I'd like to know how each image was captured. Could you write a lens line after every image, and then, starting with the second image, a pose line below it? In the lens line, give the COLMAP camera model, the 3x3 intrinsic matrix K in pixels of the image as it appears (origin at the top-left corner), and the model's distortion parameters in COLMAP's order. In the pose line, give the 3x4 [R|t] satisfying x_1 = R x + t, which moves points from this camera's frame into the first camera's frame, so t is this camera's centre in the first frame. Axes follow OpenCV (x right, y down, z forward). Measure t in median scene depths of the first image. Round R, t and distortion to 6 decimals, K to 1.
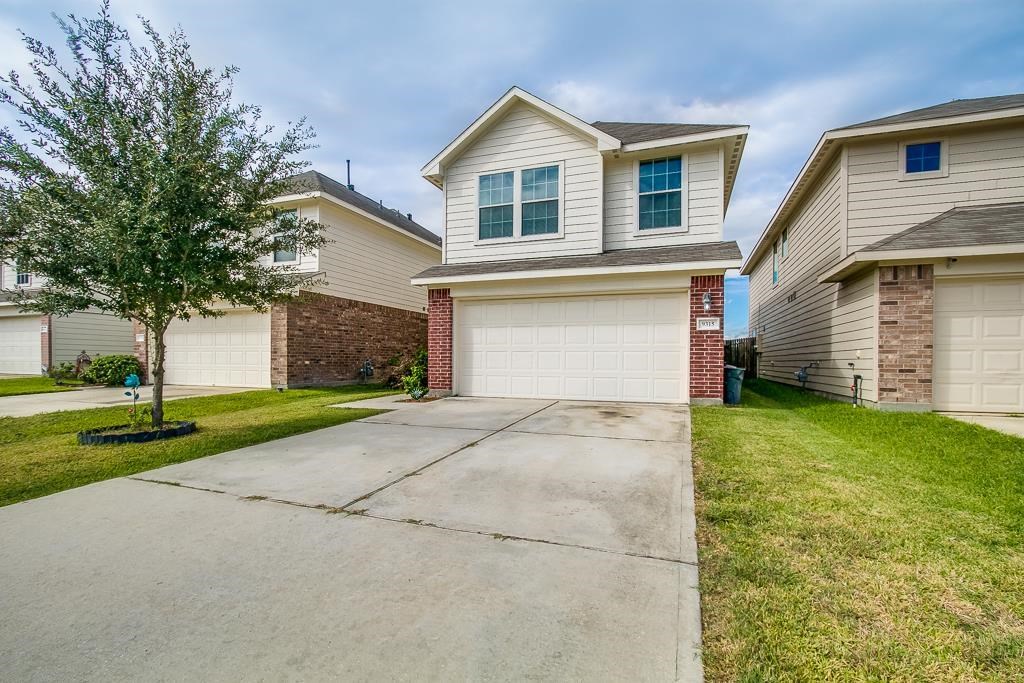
lens RADIAL K [[474.0, 0, 515.6], [0, 474.0, 370.6], [0, 0, 1]] dist [-0.016673, 0.000255]
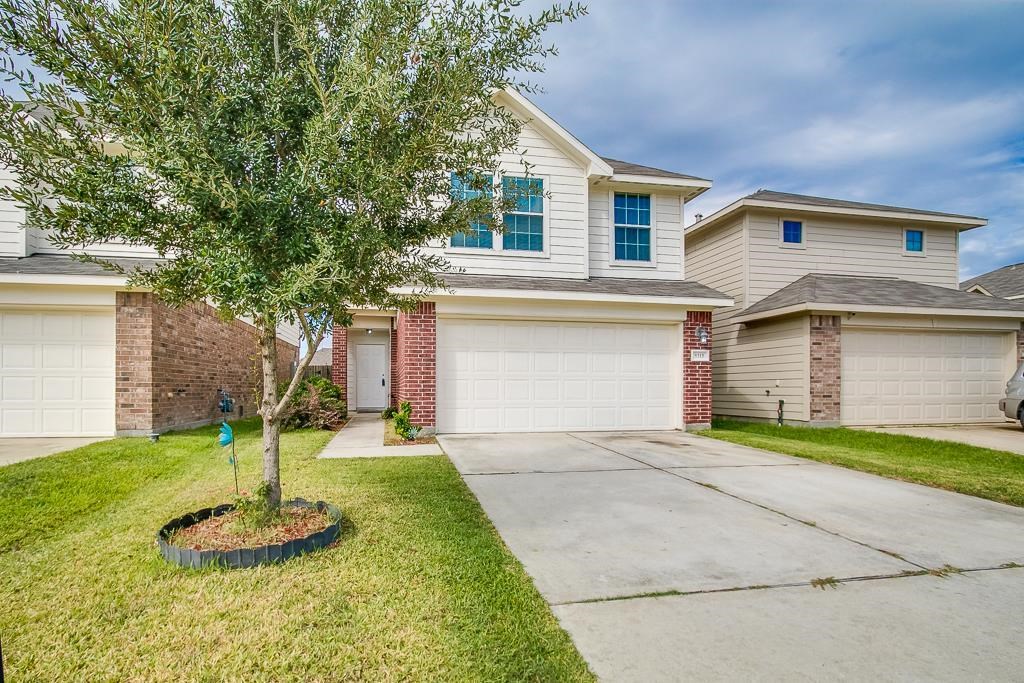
lens RADIAL K [[495.5, 0, 538.9], [0, 495.5, 391.8], [0, 0, 1]] dist [-0.017388, 0.000139]
pose [[0.859341, -0.008120, 0.511339, -0.465941], [0.014972, 0.999845, -0.009283, -0.009502], [-0.511184, 0.015633, 0.859329, 0.197979]]
